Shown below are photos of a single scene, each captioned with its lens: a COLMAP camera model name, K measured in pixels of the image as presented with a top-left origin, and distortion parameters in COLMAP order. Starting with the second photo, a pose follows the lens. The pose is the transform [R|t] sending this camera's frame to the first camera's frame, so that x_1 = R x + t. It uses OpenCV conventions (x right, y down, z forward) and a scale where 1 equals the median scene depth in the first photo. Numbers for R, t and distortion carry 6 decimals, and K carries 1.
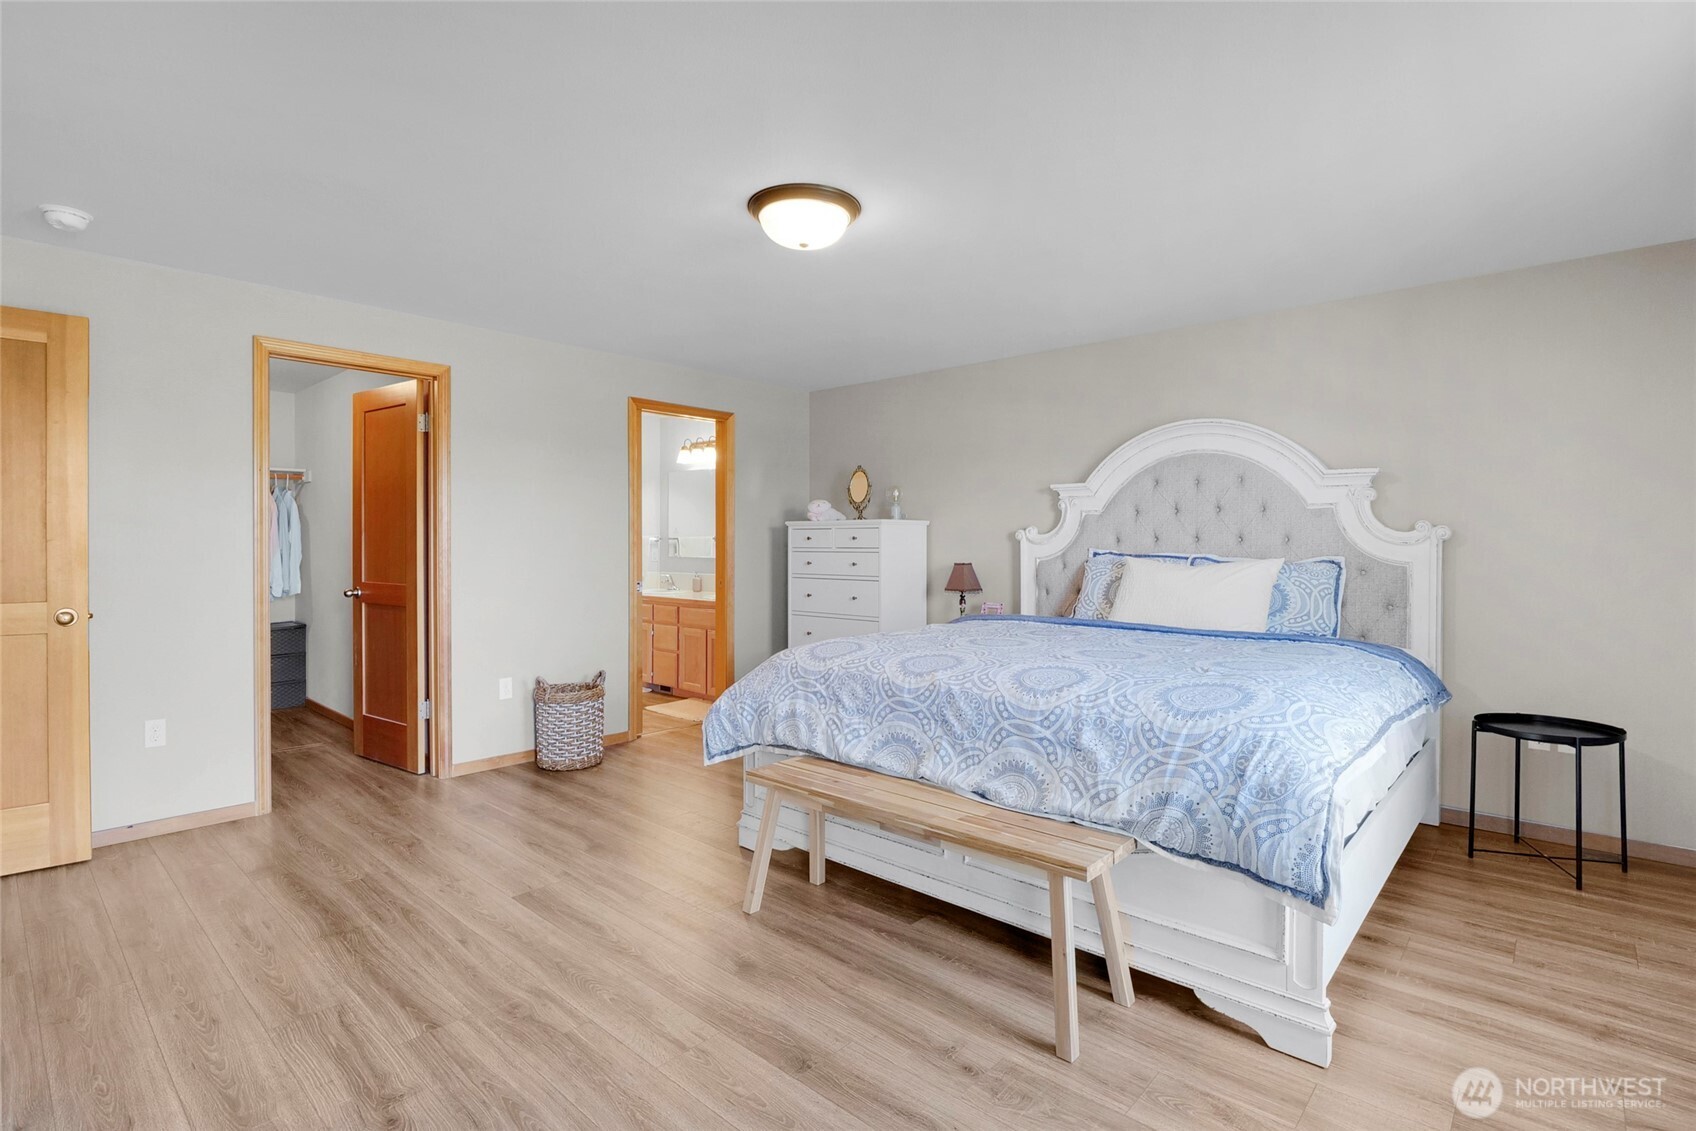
lens RADIAL K [[806.2, 0, 848.6], [0, 806.2, 551.0], [0, 0, 1]] dist [-0.017077, 0.000934]
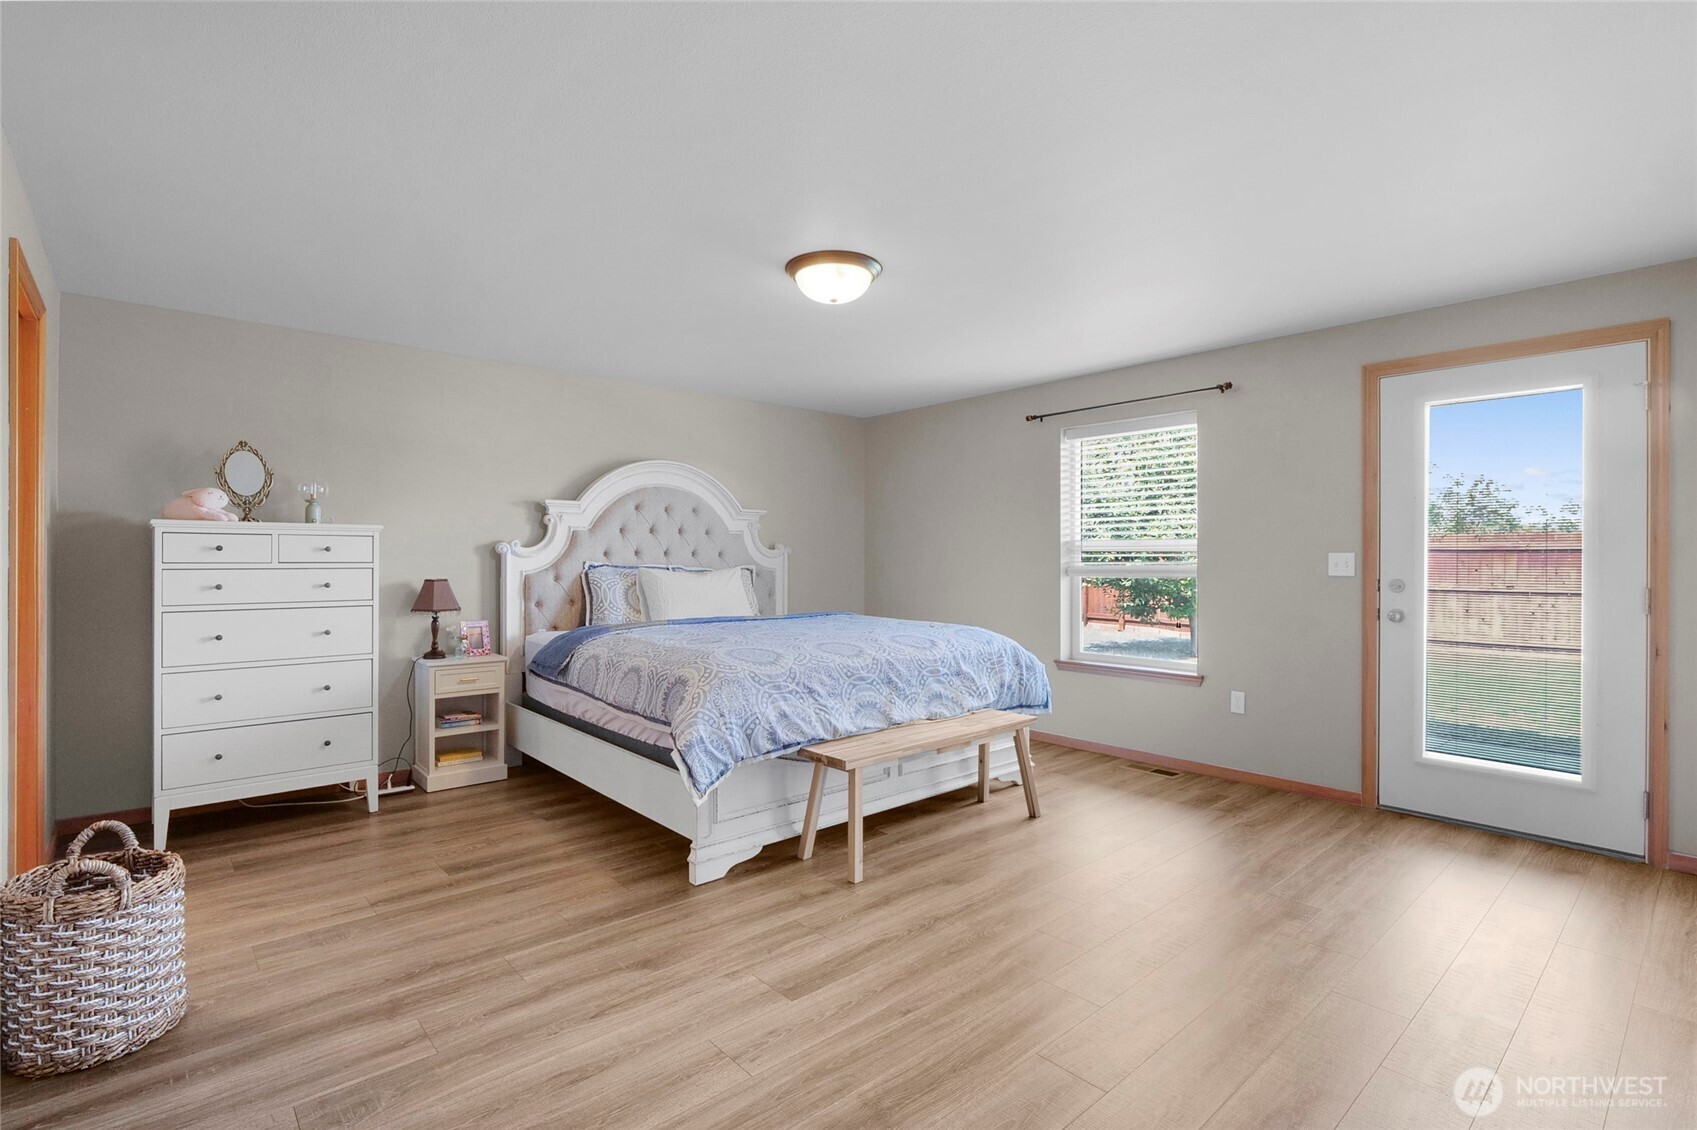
lens RADIAL K [[789.9, 0, 848.5], [0, 789.9, 565.0], [0, 0, 1]] dist [-0.019326, -0.000702]
pose [[0.112763, -0.009135, 0.993580, -0.946209], [0.007955, 0.999934, 0.008291, -0.005339], [-0.993590, 0.006969, 0.112828, 0.681164]]
